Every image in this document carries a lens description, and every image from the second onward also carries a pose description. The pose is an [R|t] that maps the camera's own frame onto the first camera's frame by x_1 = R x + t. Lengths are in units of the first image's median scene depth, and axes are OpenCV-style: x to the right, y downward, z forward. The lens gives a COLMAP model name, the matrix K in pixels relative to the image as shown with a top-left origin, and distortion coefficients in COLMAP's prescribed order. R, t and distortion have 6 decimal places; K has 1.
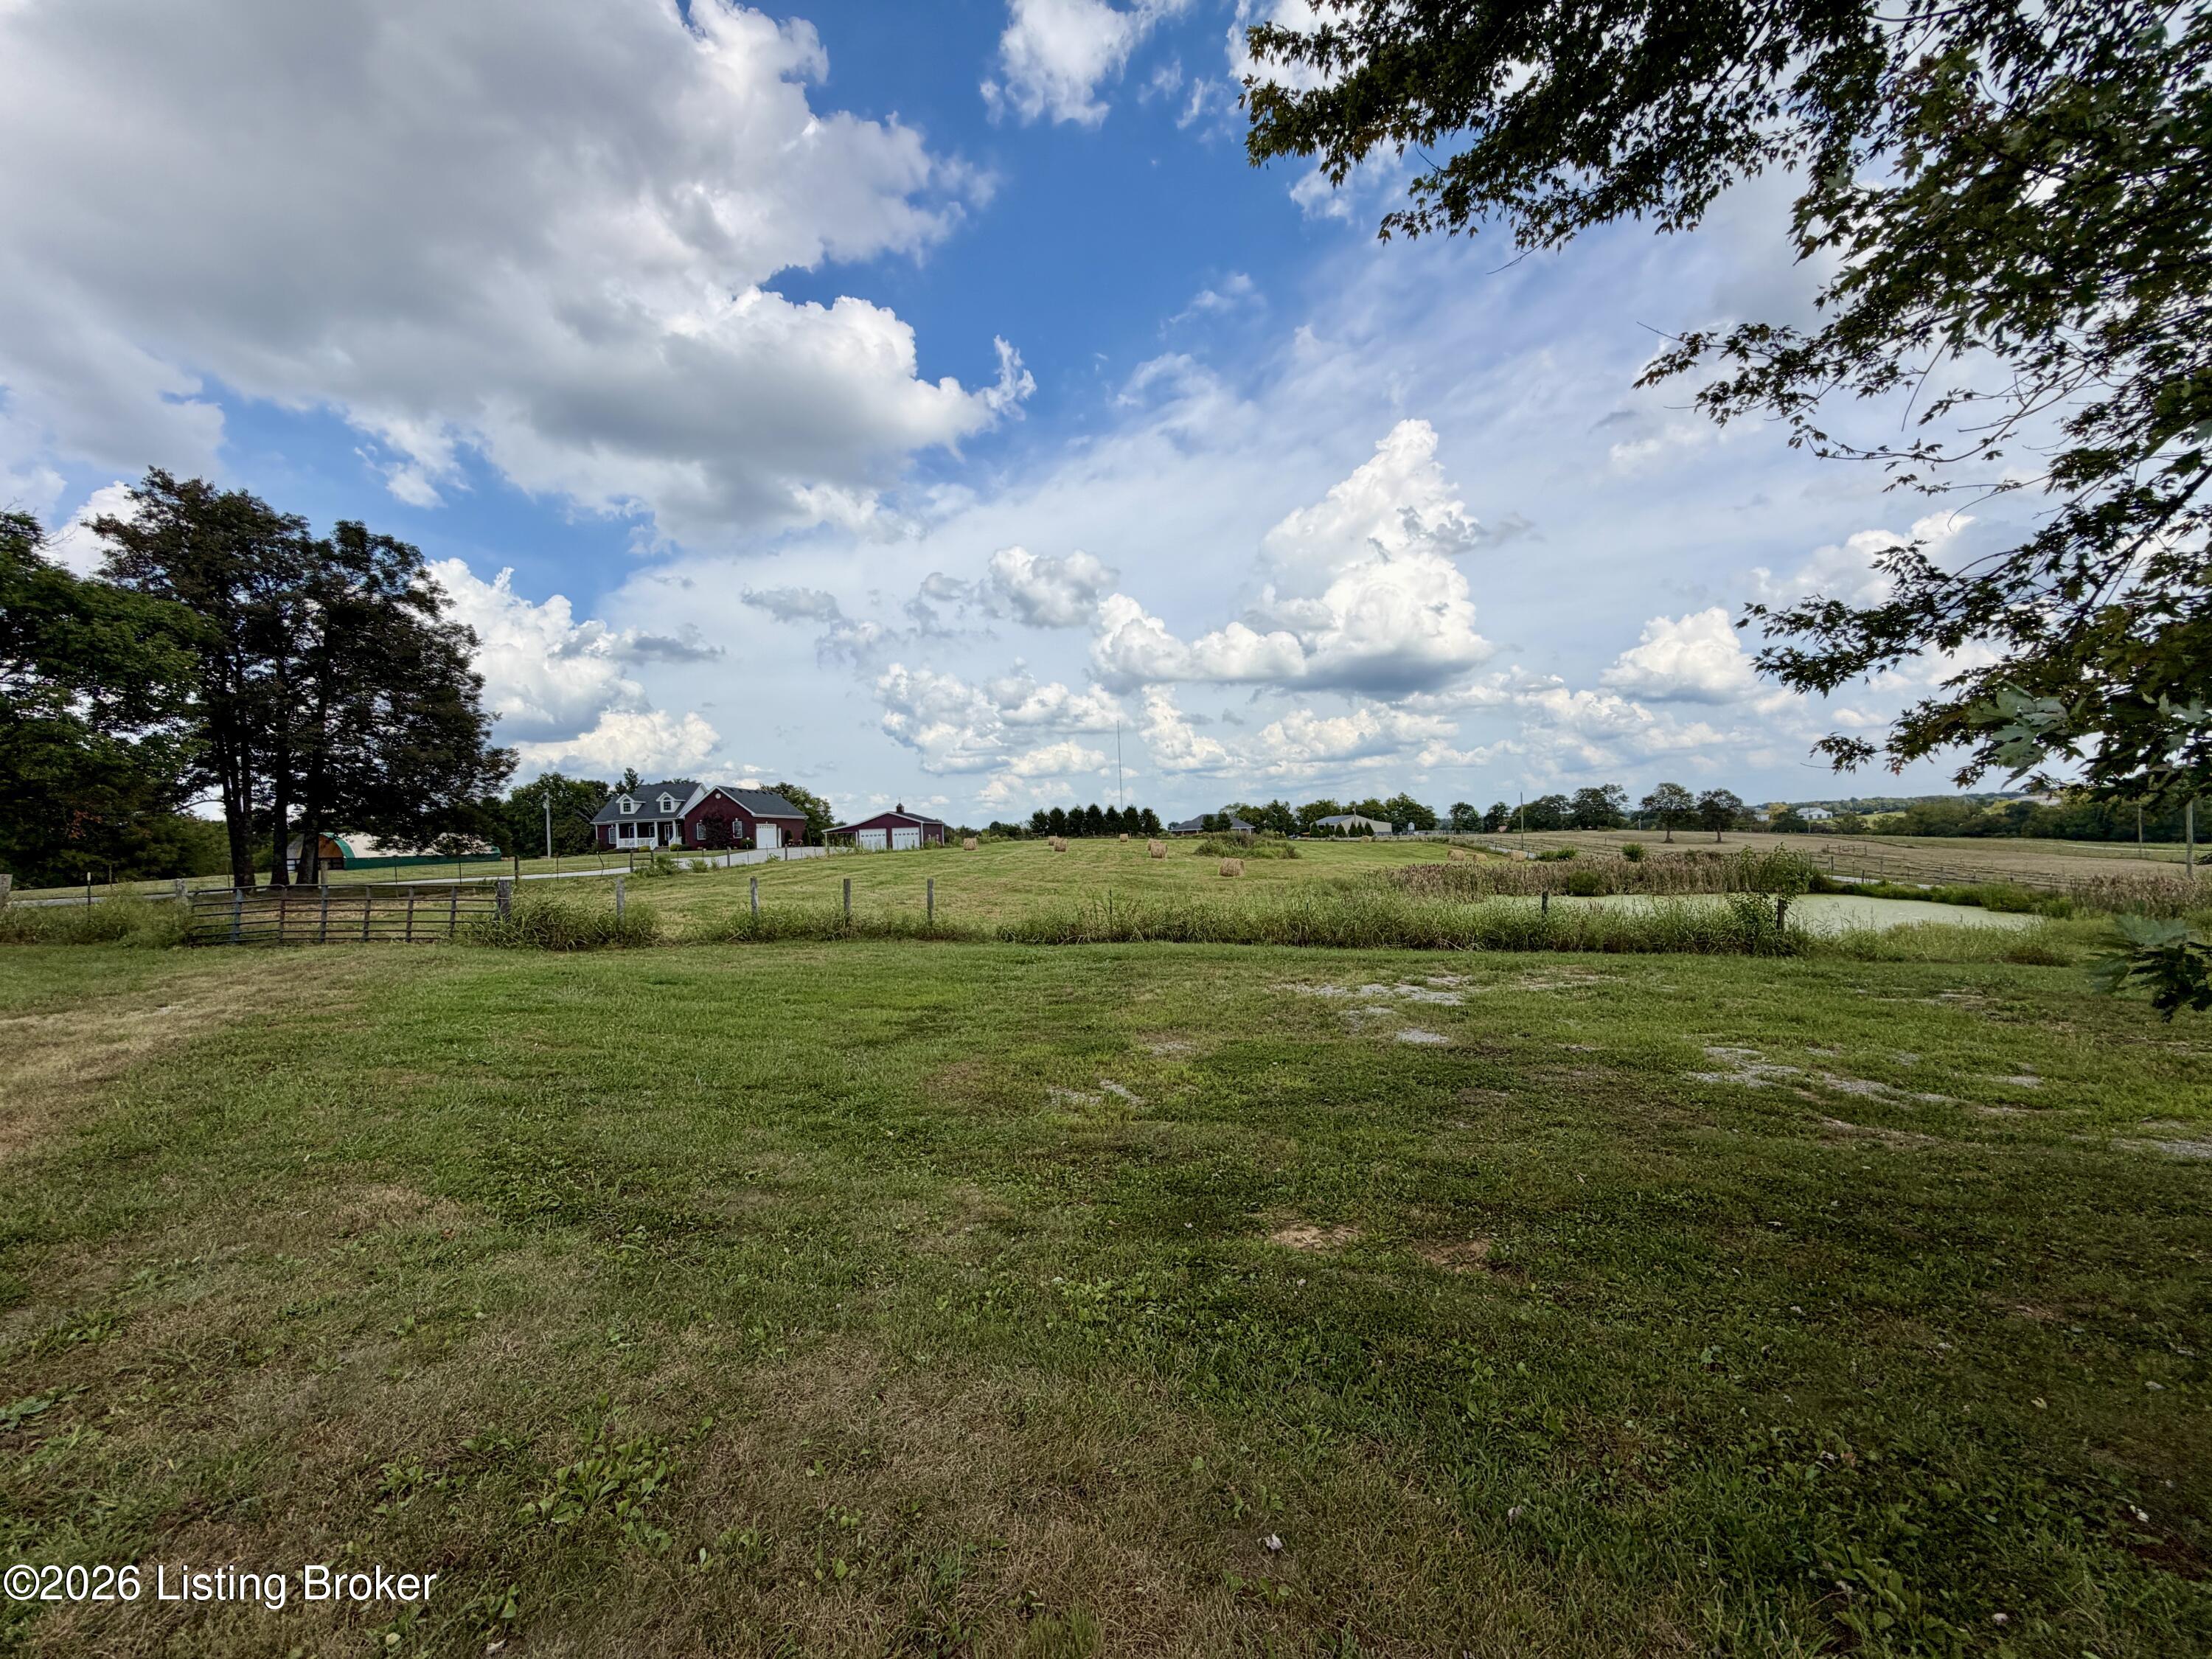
lens RADIAL K [[881.7, 0, 1102.1], [0, 881.7, 834.5], [0, 0, 1]] dist [0.006973, -0.000882]
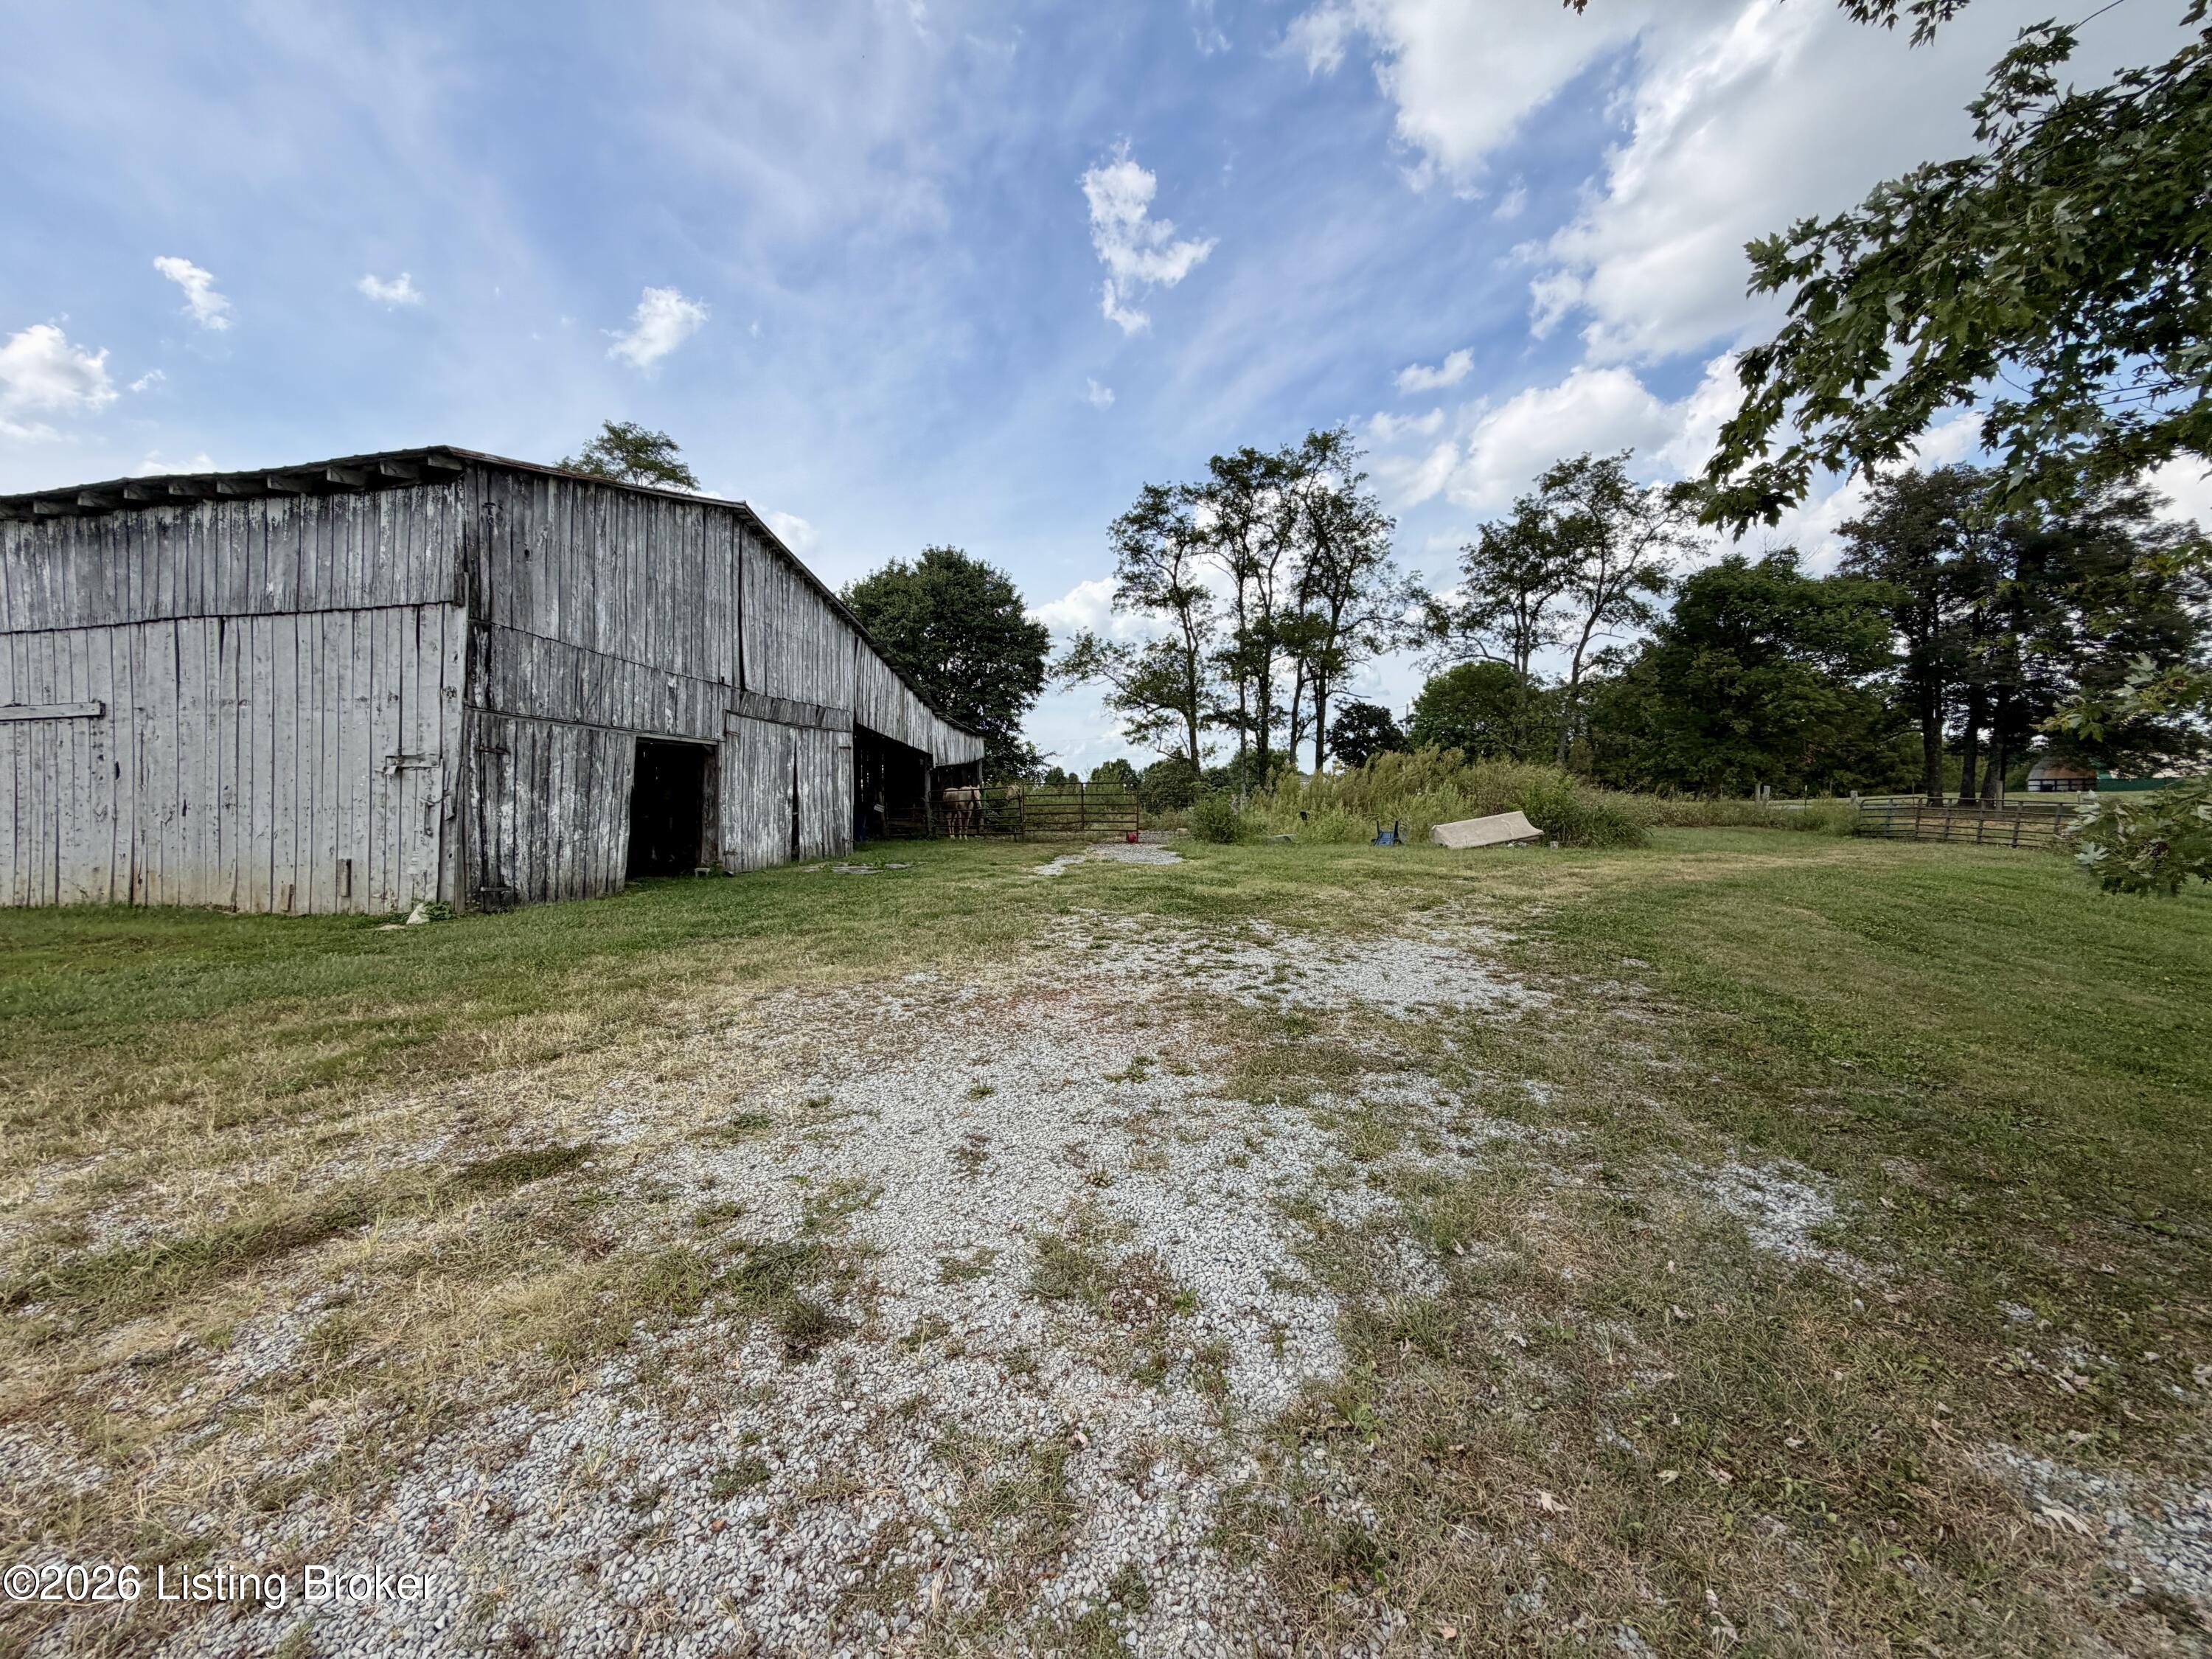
lens RADIAL K [[881.7, 0, 1099.7], [0, 881.7, 831.6], [0, 0, 1]] dist [0.006973, -0.000882]
pose [[0.004697, 0.069819, -0.997549, 0.223042], [0.018593, 0.997381, 0.069895, -0.003487], [0.999816, -0.018876, 0.003386, -0.131847]]
